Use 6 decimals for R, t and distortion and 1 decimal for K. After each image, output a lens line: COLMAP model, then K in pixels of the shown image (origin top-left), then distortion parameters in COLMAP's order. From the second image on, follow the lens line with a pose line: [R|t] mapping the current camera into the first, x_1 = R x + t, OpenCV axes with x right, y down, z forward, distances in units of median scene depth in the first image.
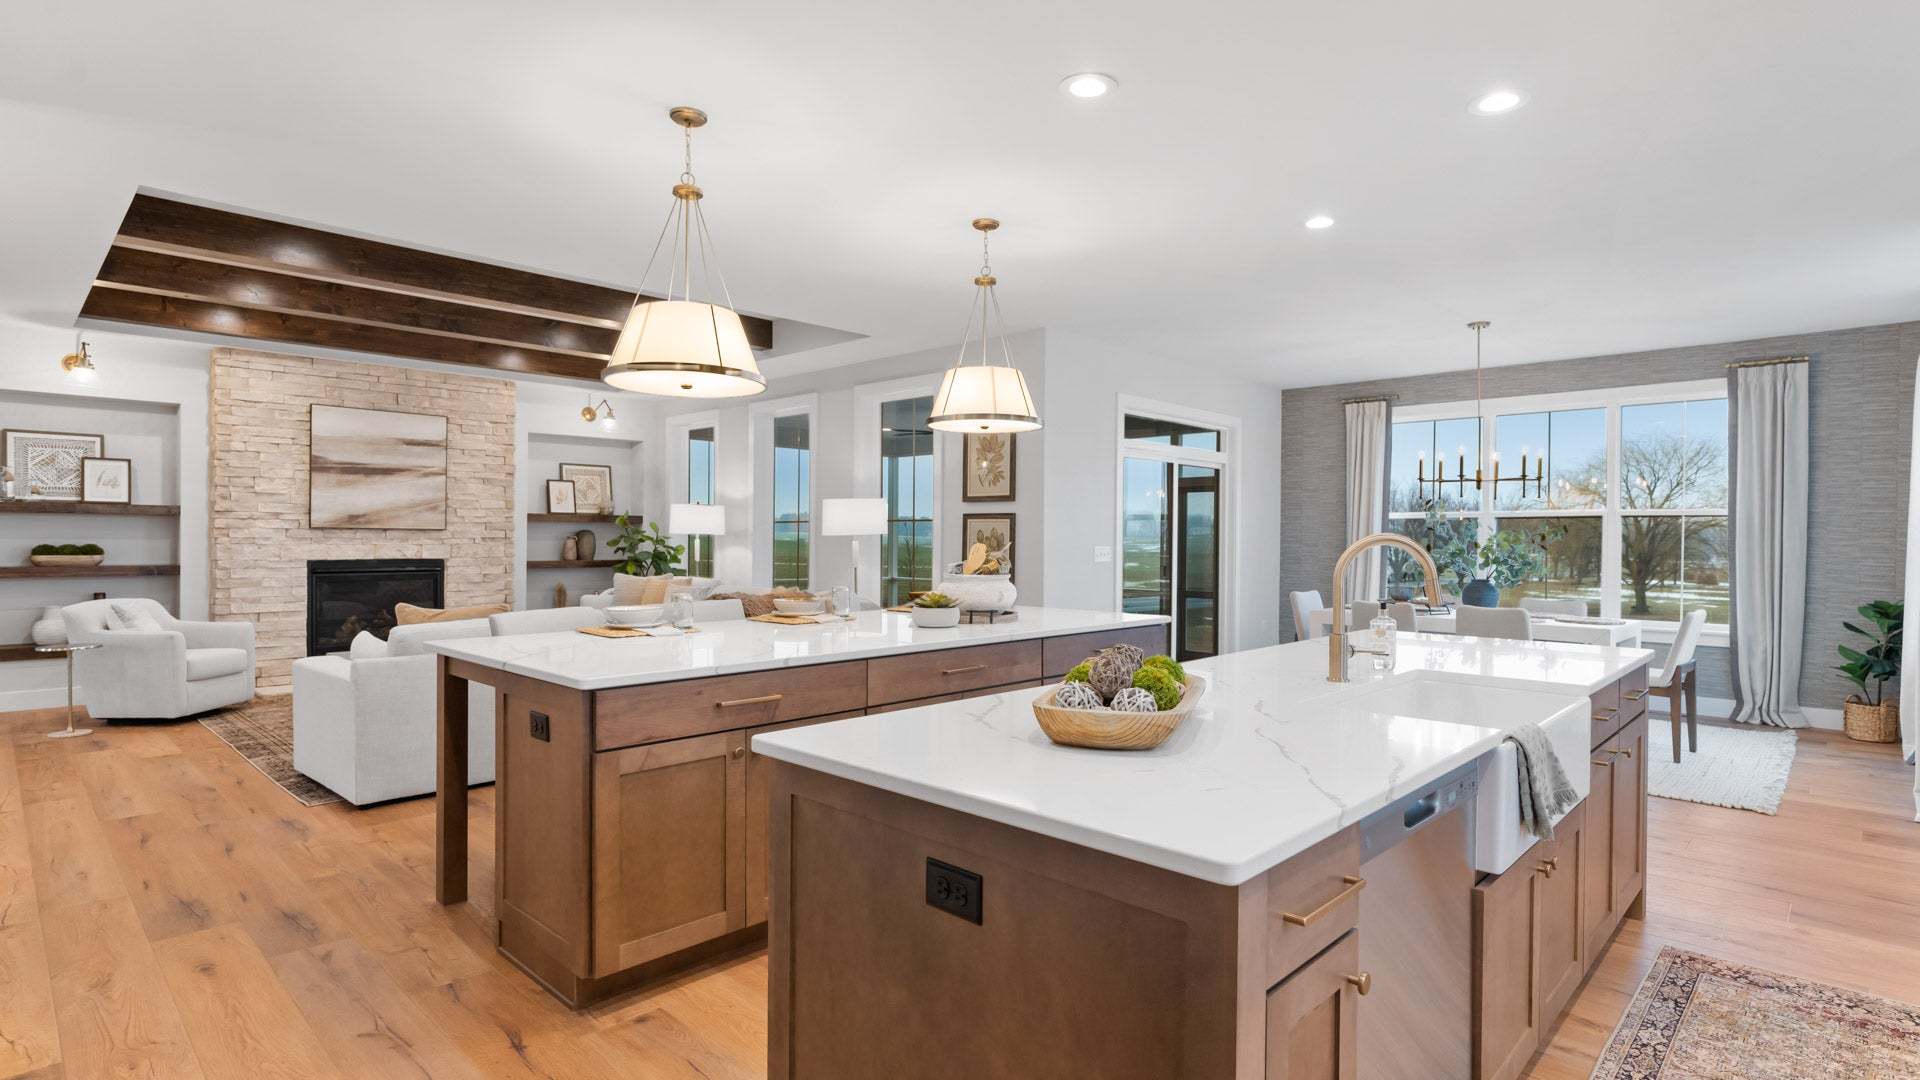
lens RADIAL K [[929.5, 0, 960.0], [0, 929.5, 540.0], [0, 0, 1]] dist [0.003243, 0.000466]
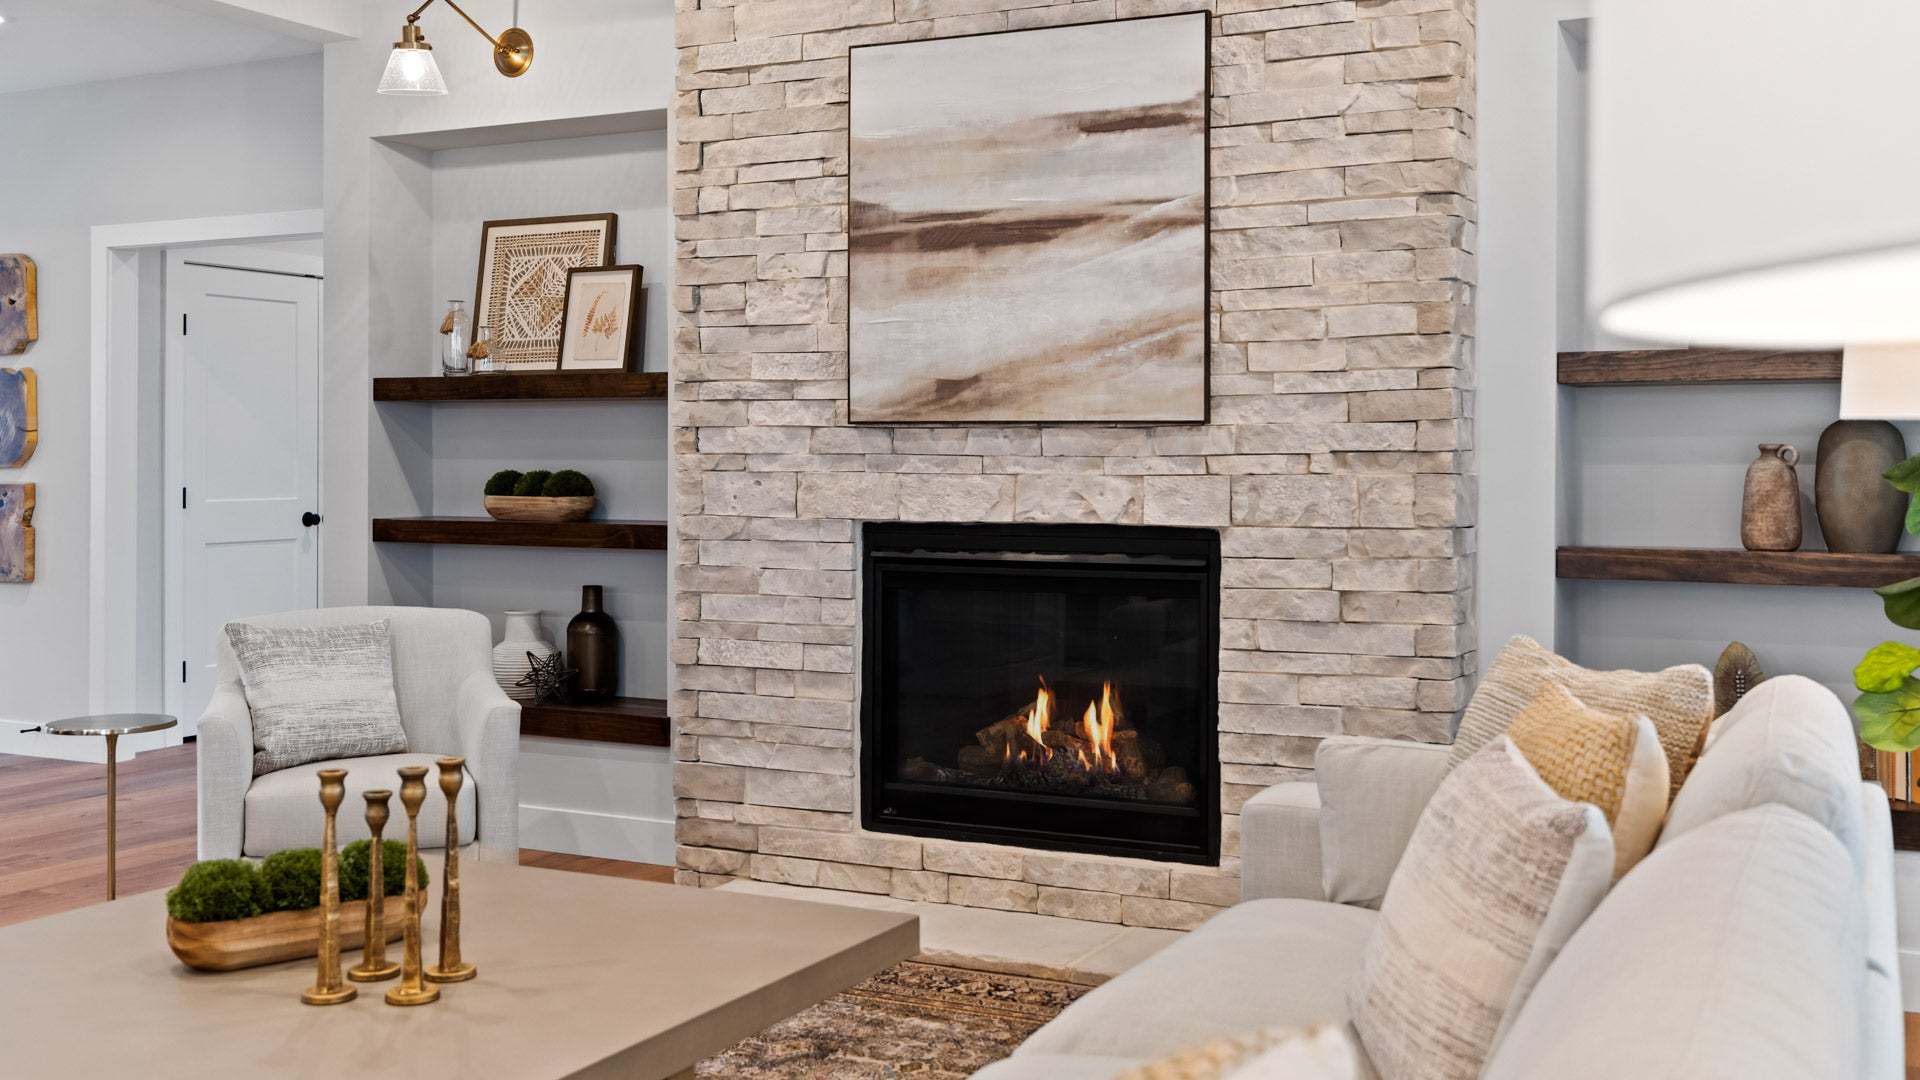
lens RADIAL K [[1961.8, 0, 962.0], [0, 1961.8, 461.3], [0, 0, 1]] dist [-0.009480, -0.009473]
pose [[0.290830, -0.009086, -0.956732, -0.021964], [-0.006393, 0.999914, -0.011440, 0.008083], [0.956753, 0.009444, 0.290747, 0.828193]]
